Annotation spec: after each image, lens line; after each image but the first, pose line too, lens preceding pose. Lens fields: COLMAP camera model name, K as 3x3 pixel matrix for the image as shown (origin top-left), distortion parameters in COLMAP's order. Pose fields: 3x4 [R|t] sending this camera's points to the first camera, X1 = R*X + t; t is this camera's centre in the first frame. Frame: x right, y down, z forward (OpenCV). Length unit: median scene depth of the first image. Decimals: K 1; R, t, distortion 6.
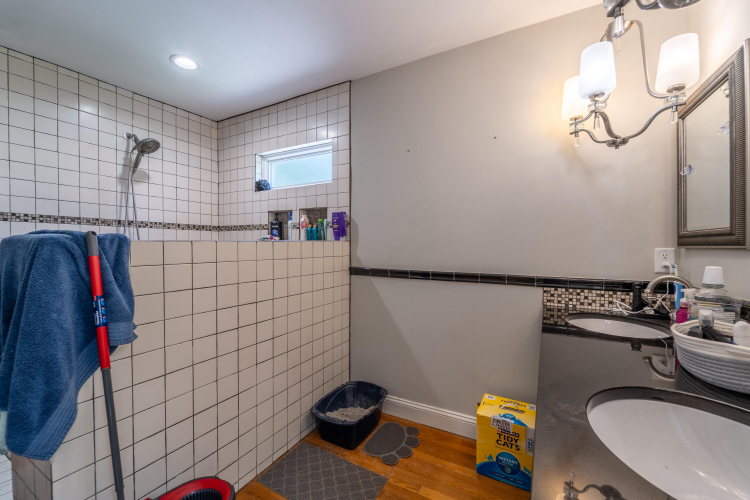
lens RADIAL K [[308.3, 0, 375.0], [0, 308.3, 250.0], [0, 0, 1]] dist [-0.001384, -0.000217]
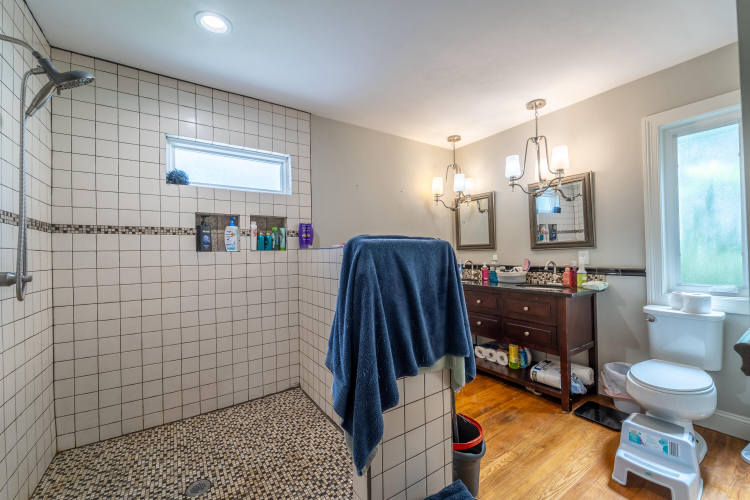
lens RADIAL K [[304.1, 0, 375.0], [0, 304.1, 250.0], [0, 0, 1]] dist [0.000800, -0.000479]
pose [[0.448637, 0.004016, 0.893705, -0.899338], [0.039817, 0.998907, -0.024477, 0.010889], [-0.892827, 0.046566, 0.447987, 0.251556]]
